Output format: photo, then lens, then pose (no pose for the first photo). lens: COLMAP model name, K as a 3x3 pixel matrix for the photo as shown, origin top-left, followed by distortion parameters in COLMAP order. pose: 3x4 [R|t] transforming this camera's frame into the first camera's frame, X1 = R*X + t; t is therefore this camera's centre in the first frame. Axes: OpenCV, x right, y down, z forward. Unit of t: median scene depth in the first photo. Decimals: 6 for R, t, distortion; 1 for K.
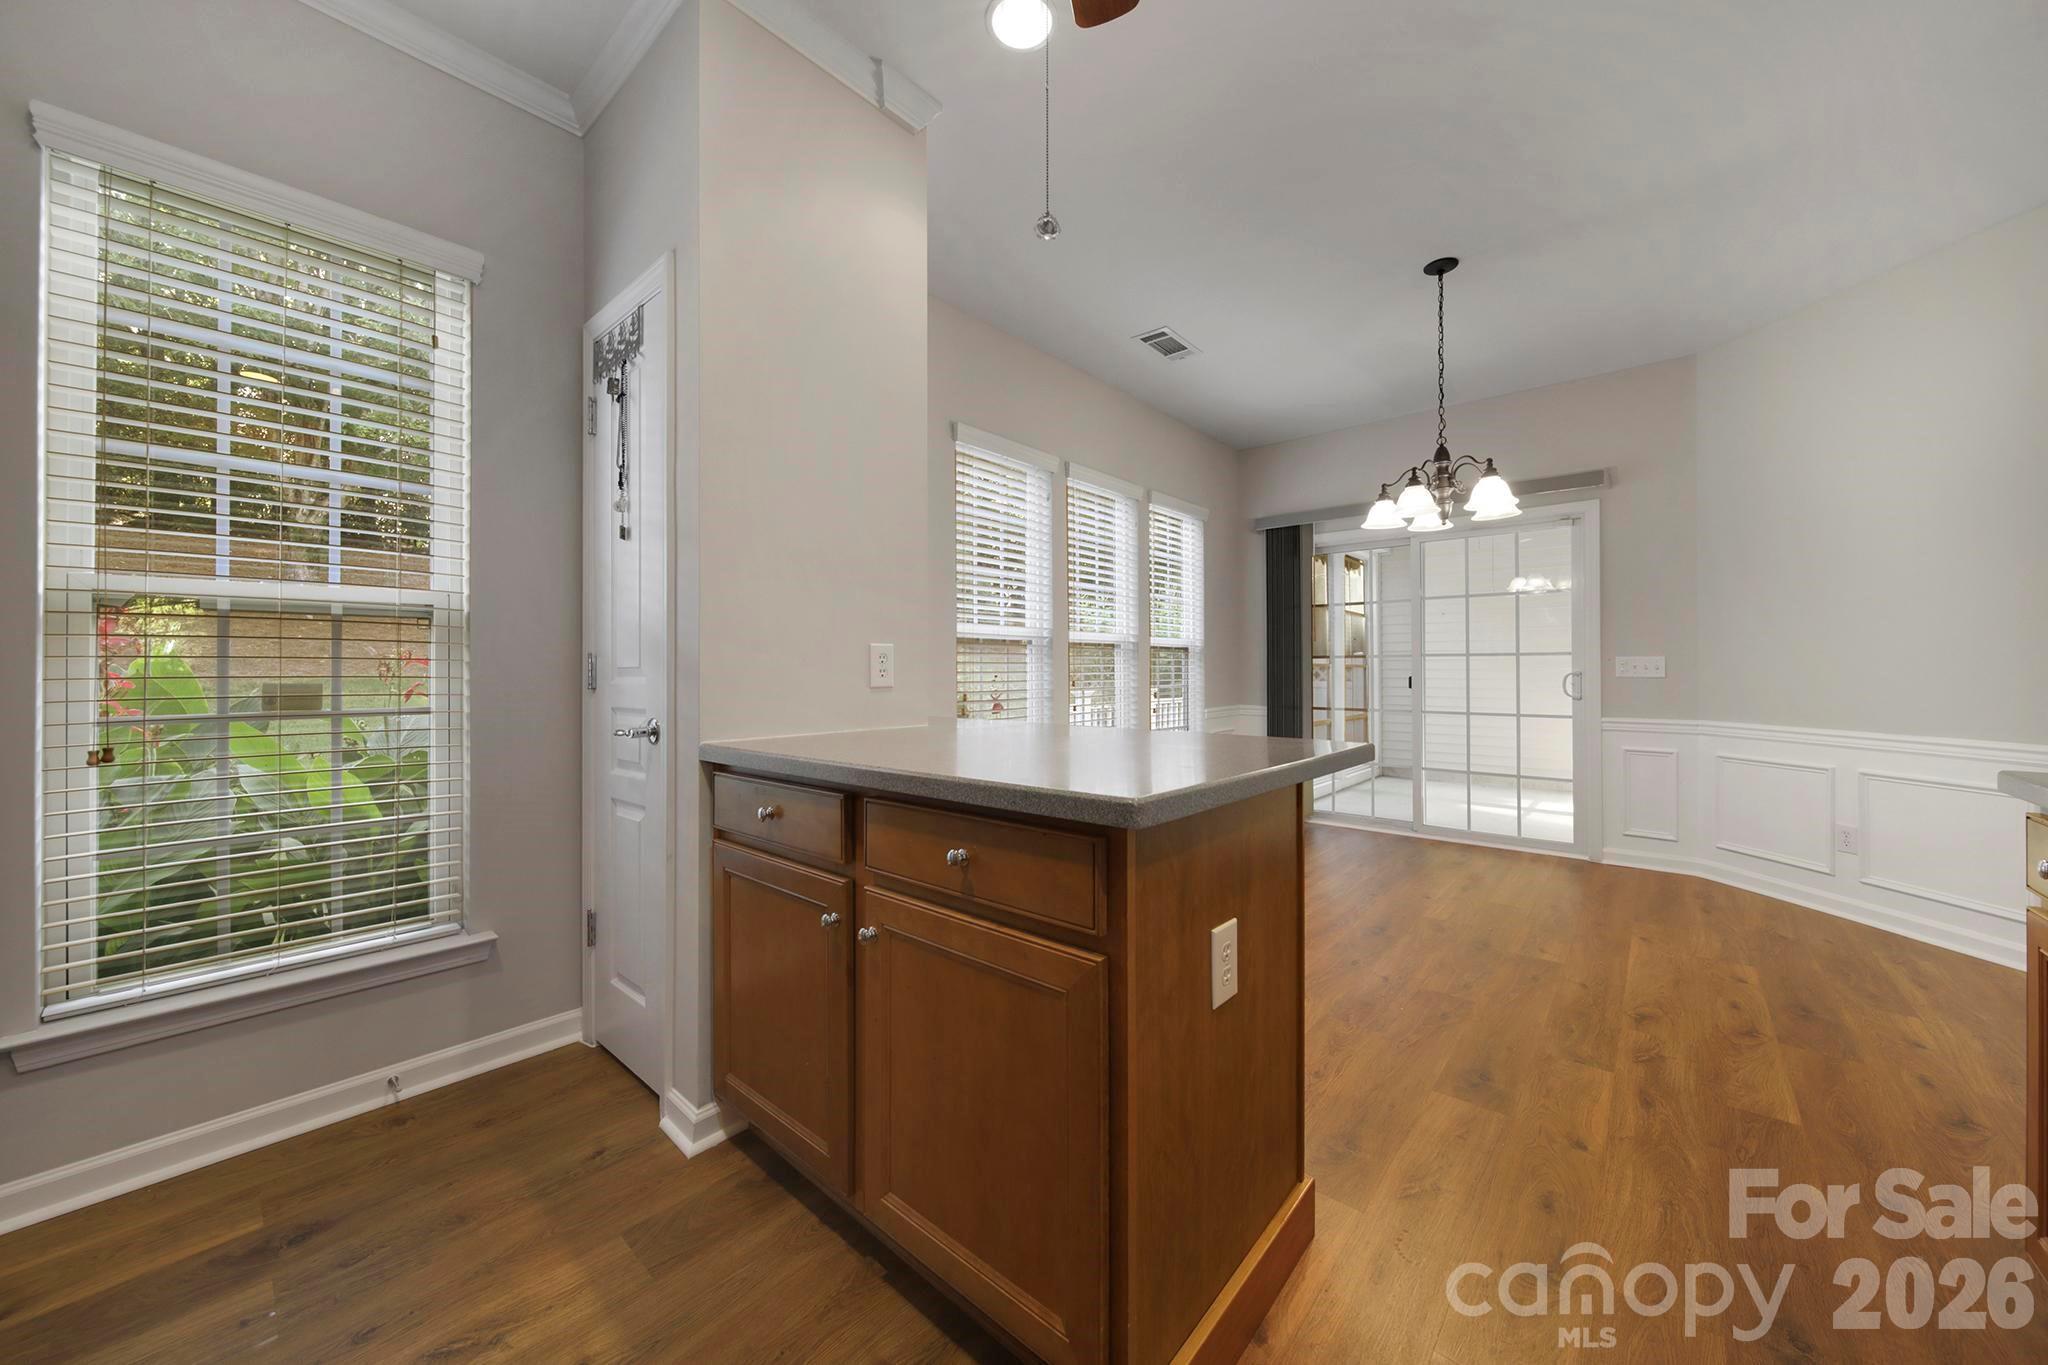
lens RADIAL K [[722.3, 0, 1031.5], [0, 722.3, 667.1], [0, 0, 1]] dist [-0.000264, -0.001587]
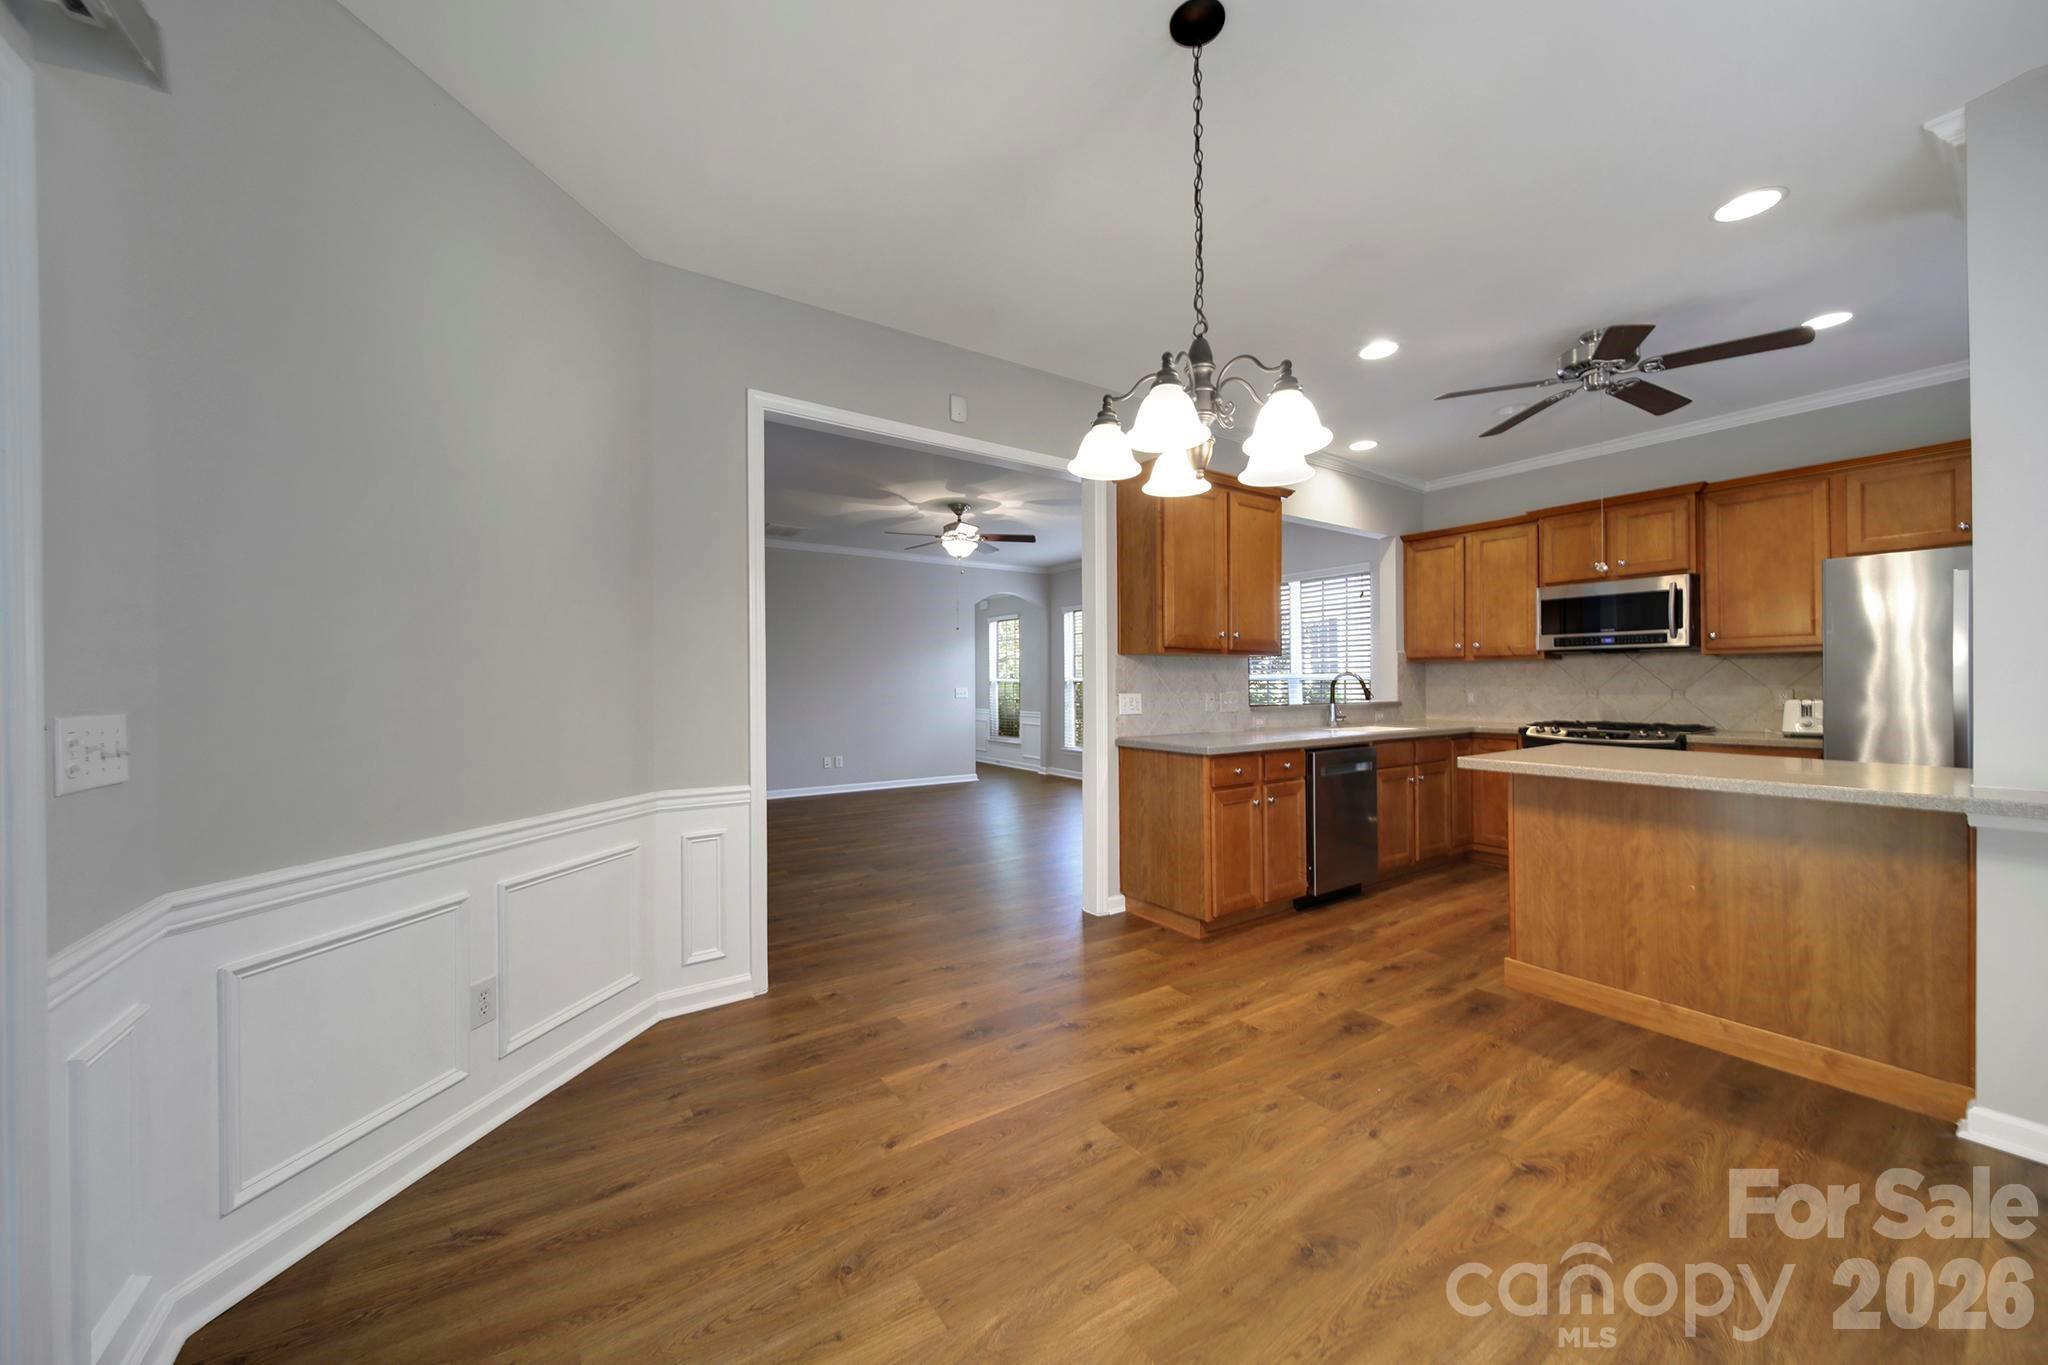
lens RADIAL K [[722.3, 0, 1018.8], [0, 722.3, 677.5], [0, 0, 1]] dist [-0.000264, -0.001587]
pose [[-0.964501, 0.003768, 0.264053, 0.638975], [0.001587, 0.999963, -0.008473, -0.041825], [-0.264075, -0.007753, -0.964471, 1.808839]]
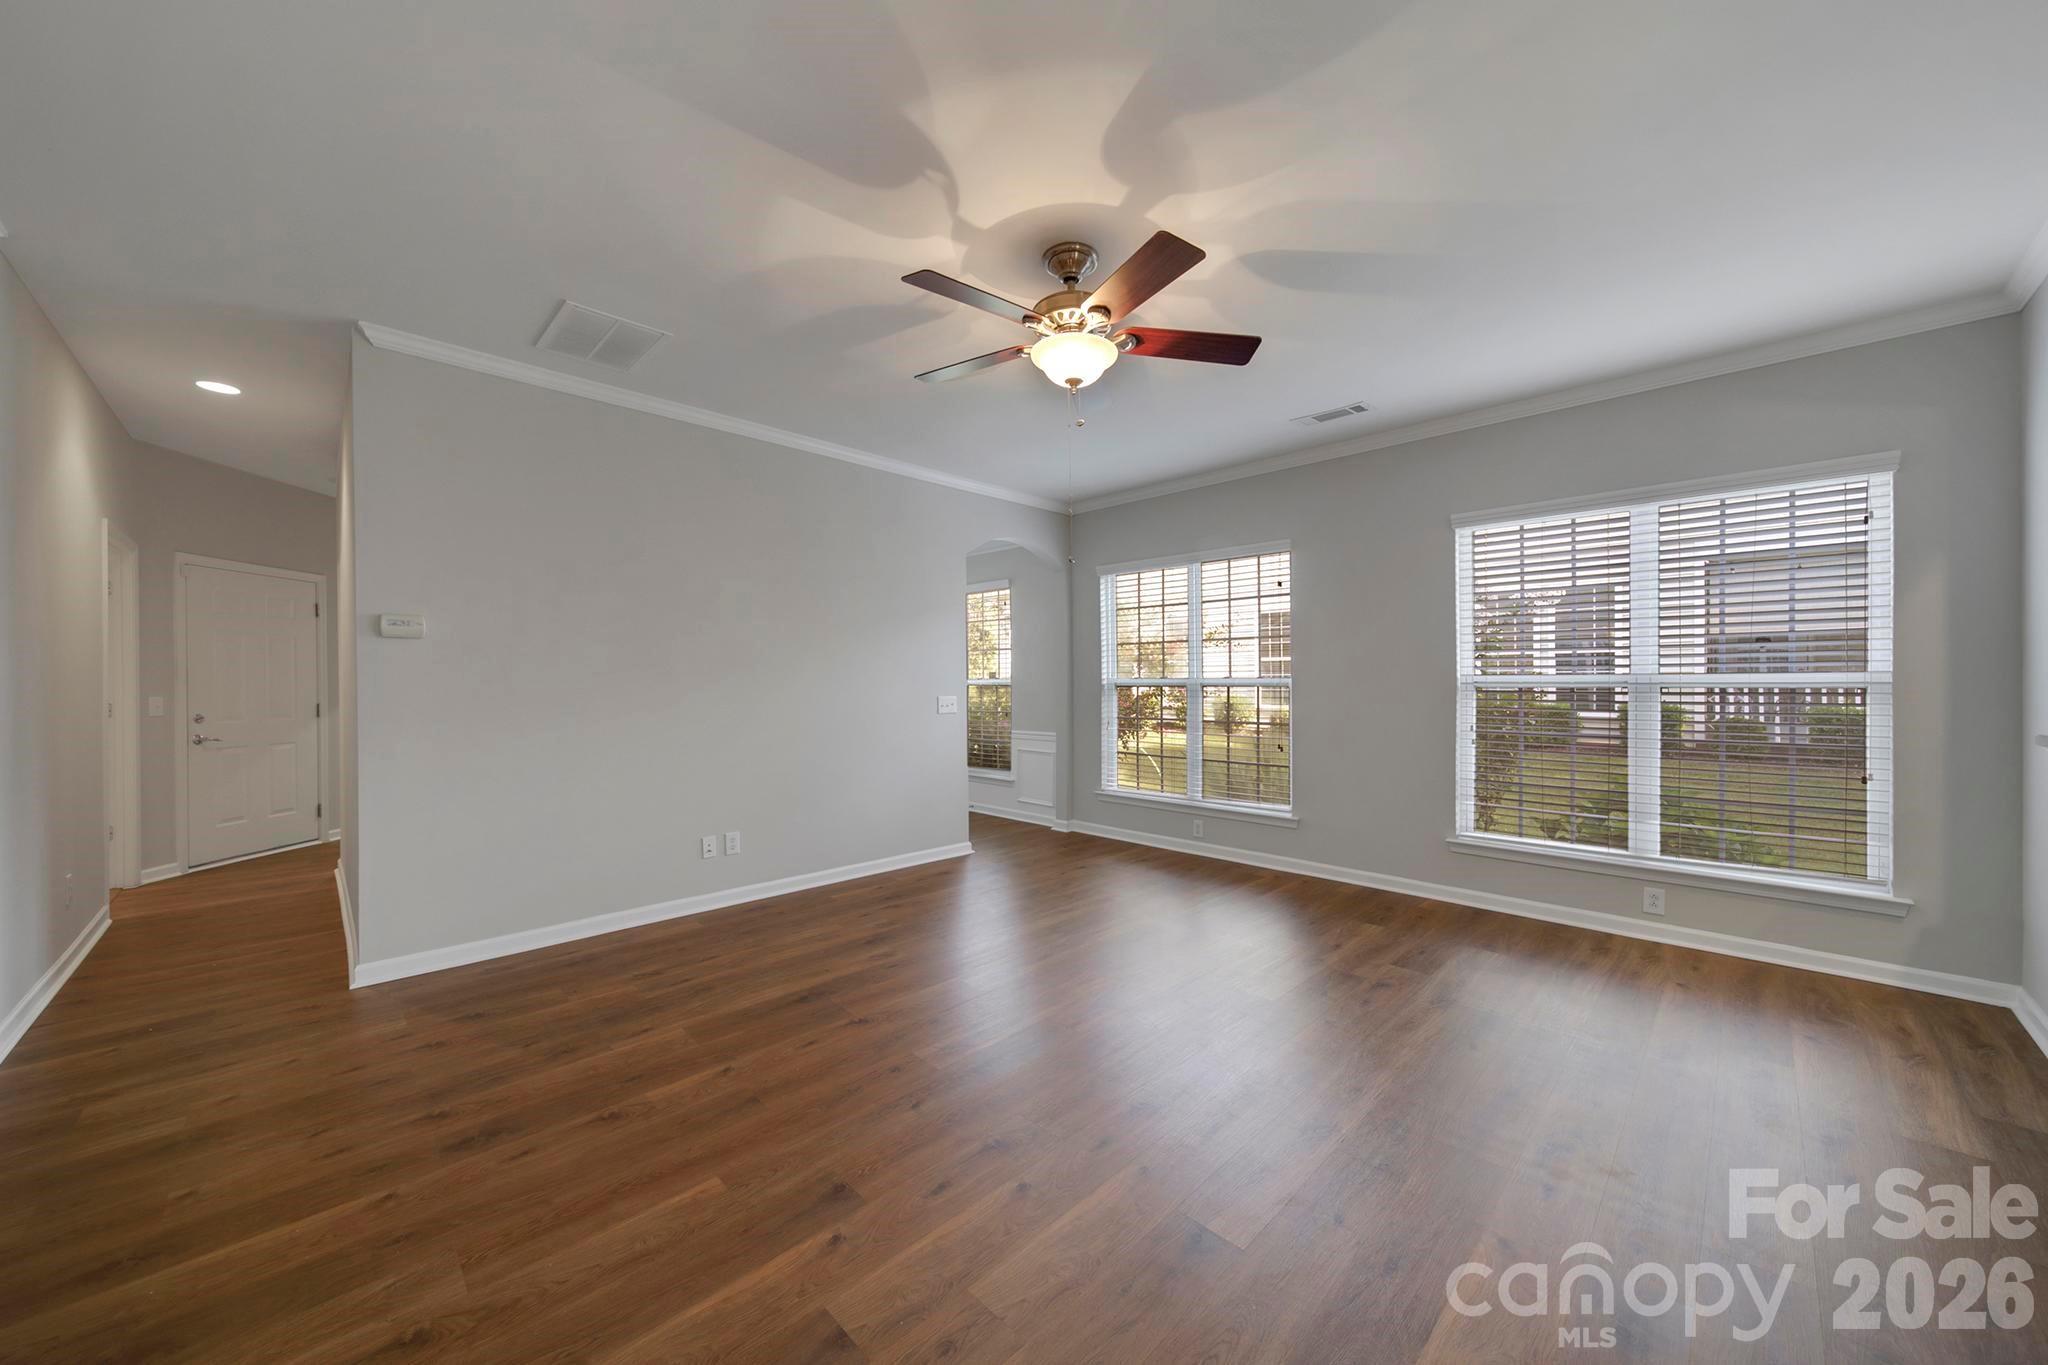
lens RADIAL K [[722.3, 0, 1021.2], [0, 722.3, 685.0], [0, 0, 1]] dist [-0.000264, -0.001587]
pose [[-0.997116, 0.001884, 0.075870, 1.461776], [0.002061, 0.999995, 0.002259, -0.054858], [-0.075865, 0.002409, -0.997115, 0.524495]]
